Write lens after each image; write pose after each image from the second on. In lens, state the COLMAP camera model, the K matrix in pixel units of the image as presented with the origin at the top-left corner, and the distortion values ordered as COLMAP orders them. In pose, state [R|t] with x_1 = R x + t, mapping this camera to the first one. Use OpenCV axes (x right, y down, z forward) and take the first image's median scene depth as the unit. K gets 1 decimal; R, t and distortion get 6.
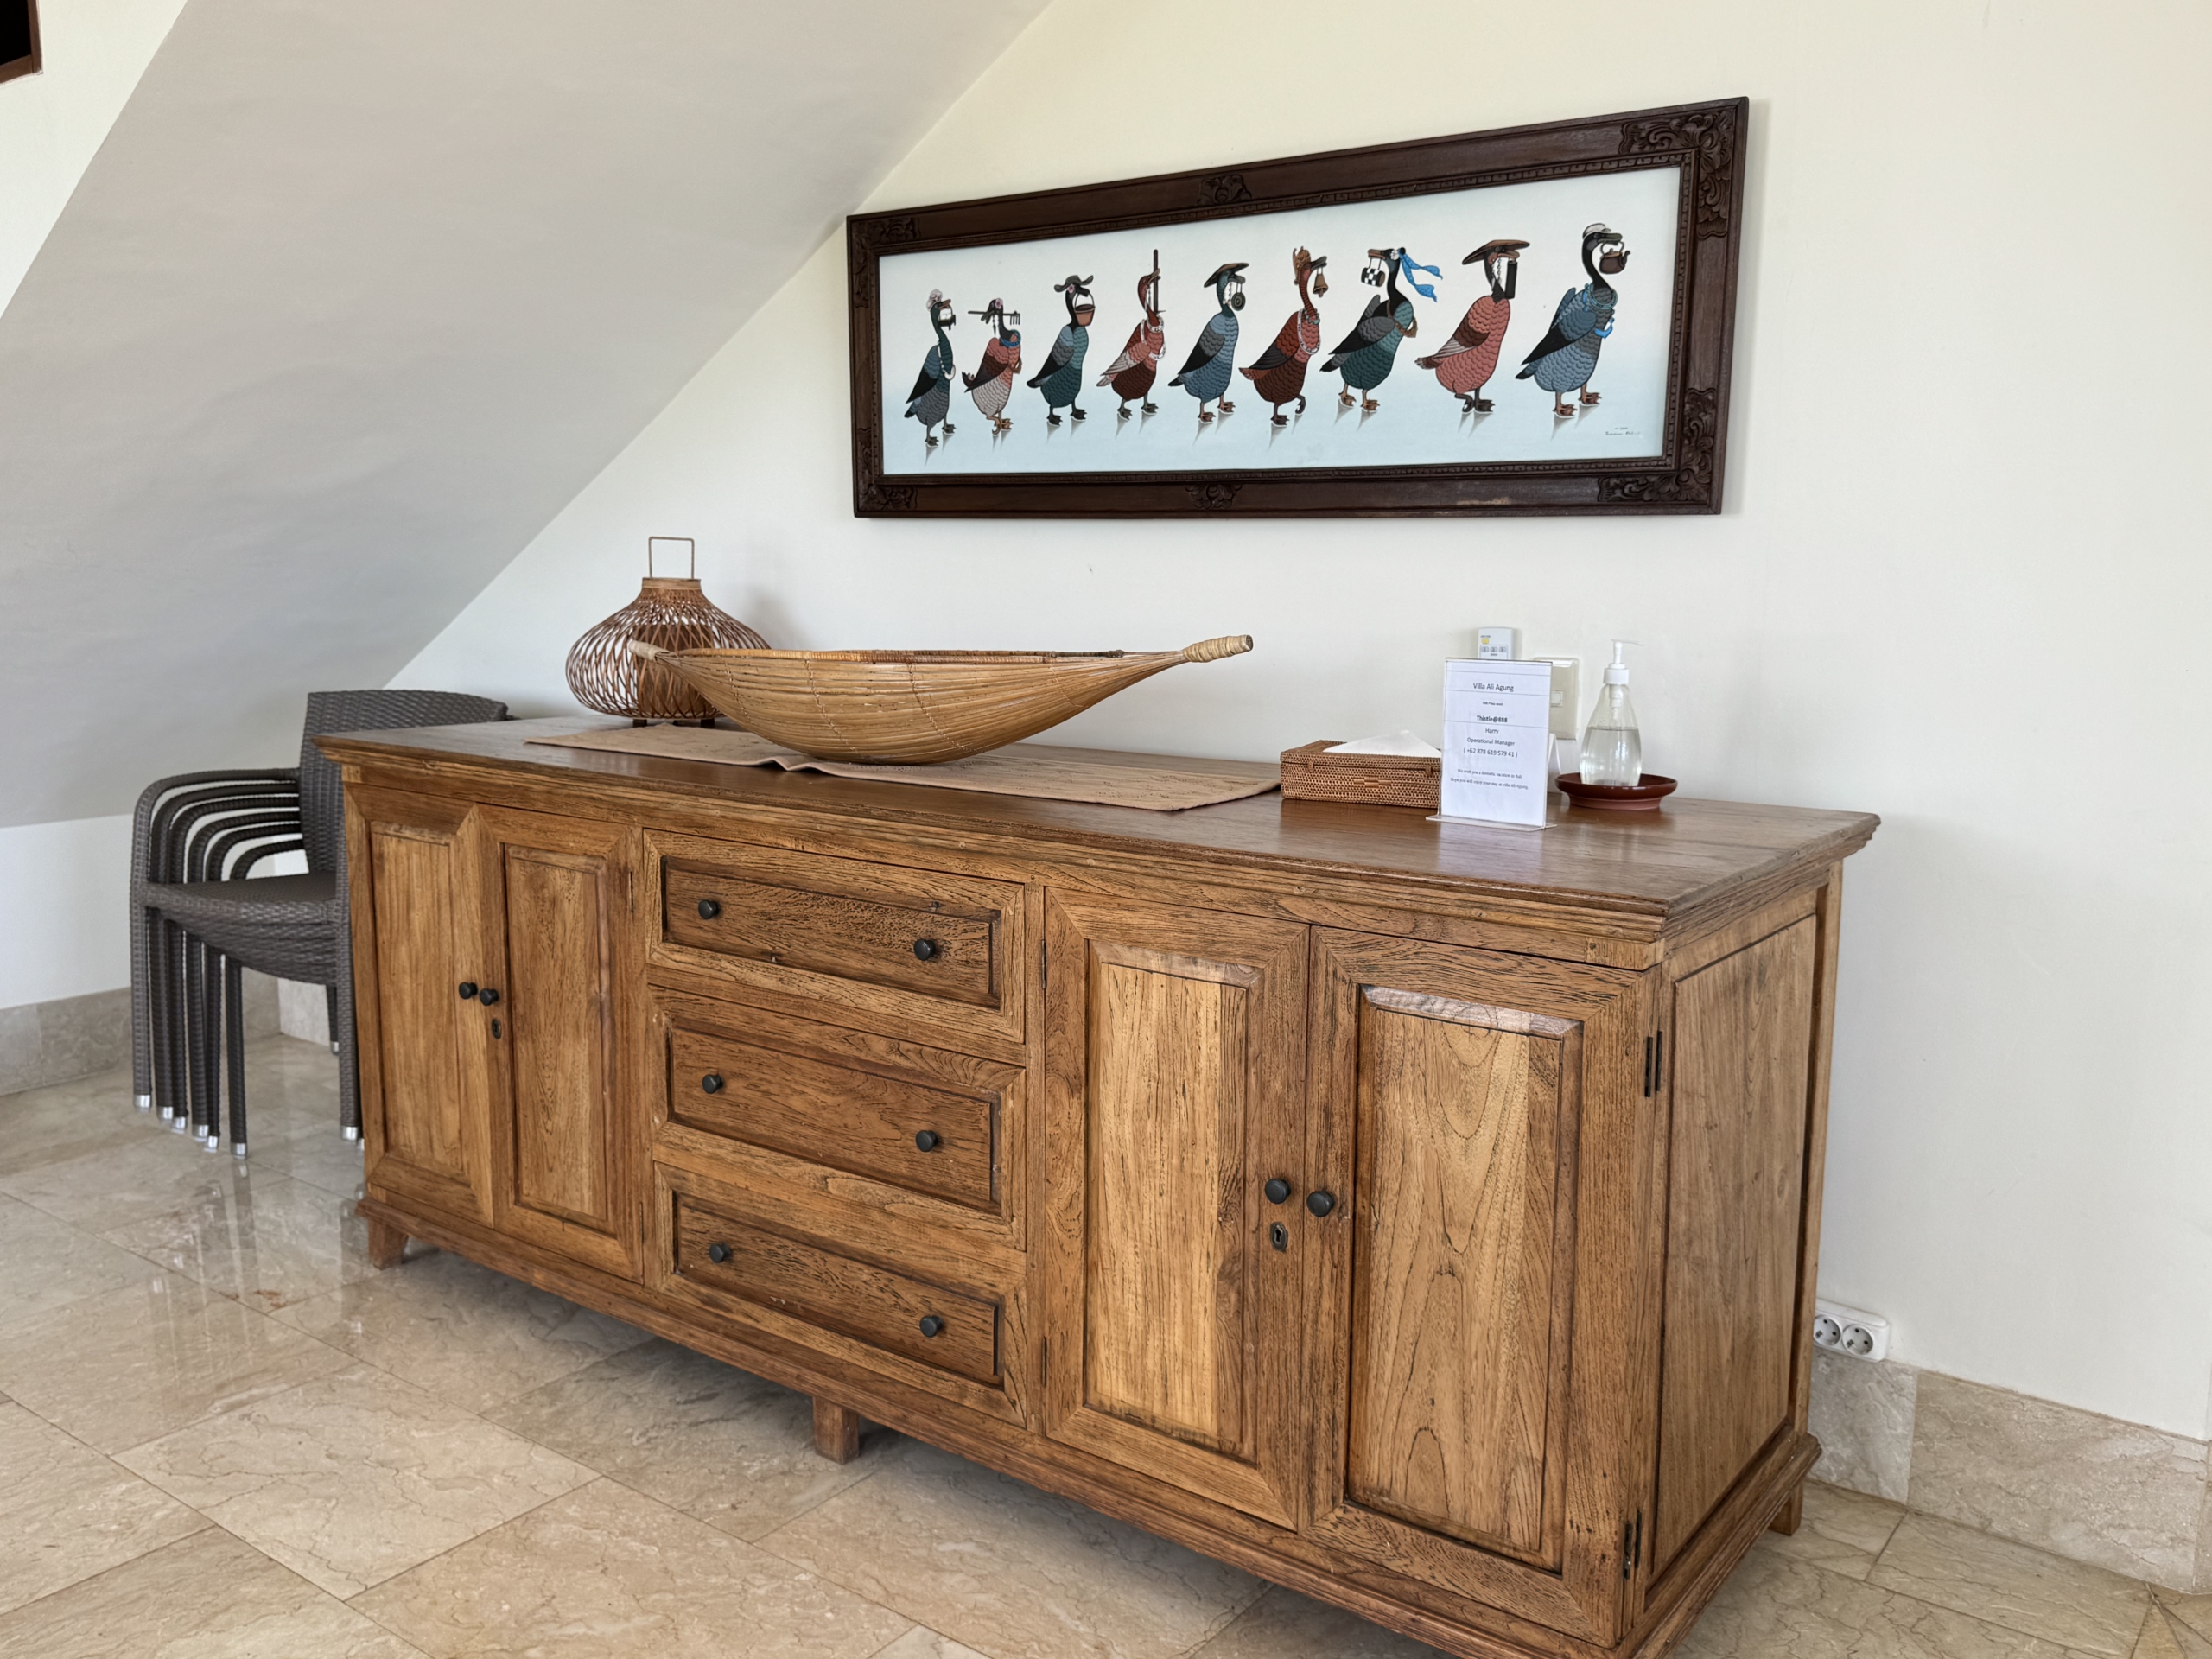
lens RADIAL K [[1812.8, 0, 1100.4], [0, 1812.8, 829.4], [0, 0, 1]] dist [0.169084, -0.298830]
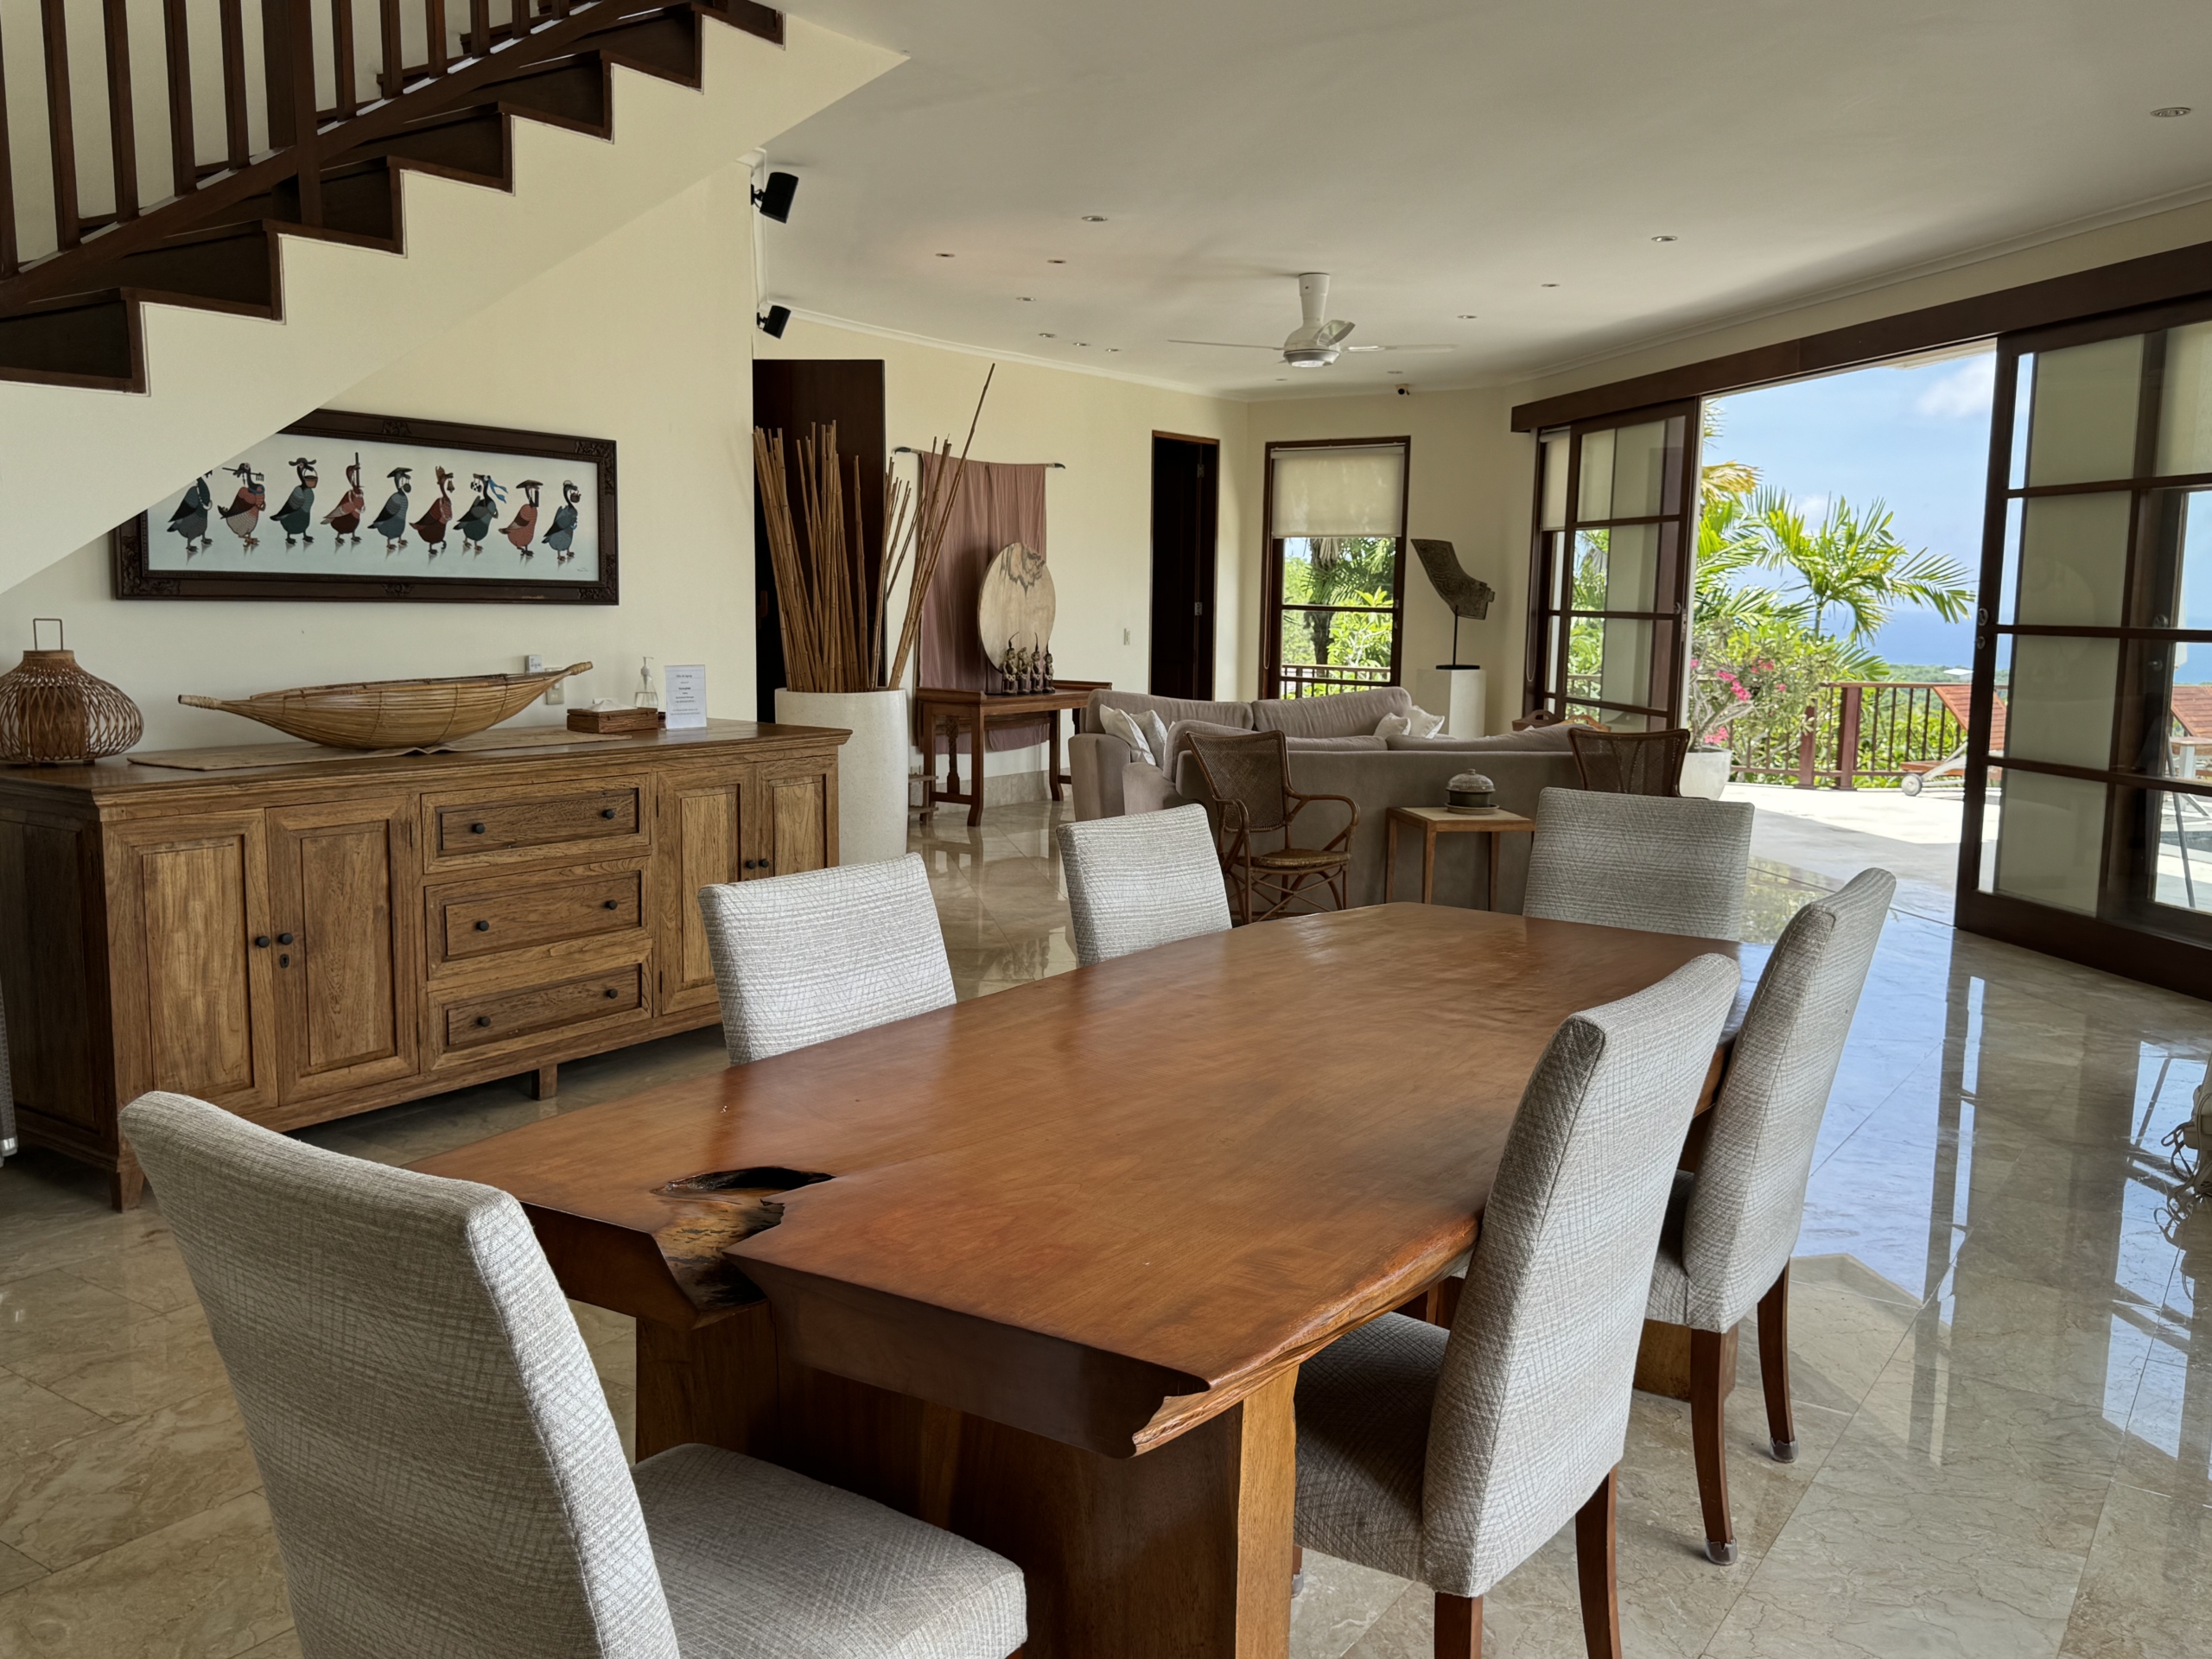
lens RADIAL K [[1812.8, 0, 1100.4], [0, 1812.8, 829.4], [0, 0, 1]] dist [0.169084, -0.298830]
pose [[-0.033520, -0.137756, 0.989899, -1.897737], [0.139086, 0.980175, 0.141113, -0.117816], [-0.989713, 0.142411, -0.013696, 0.387717]]
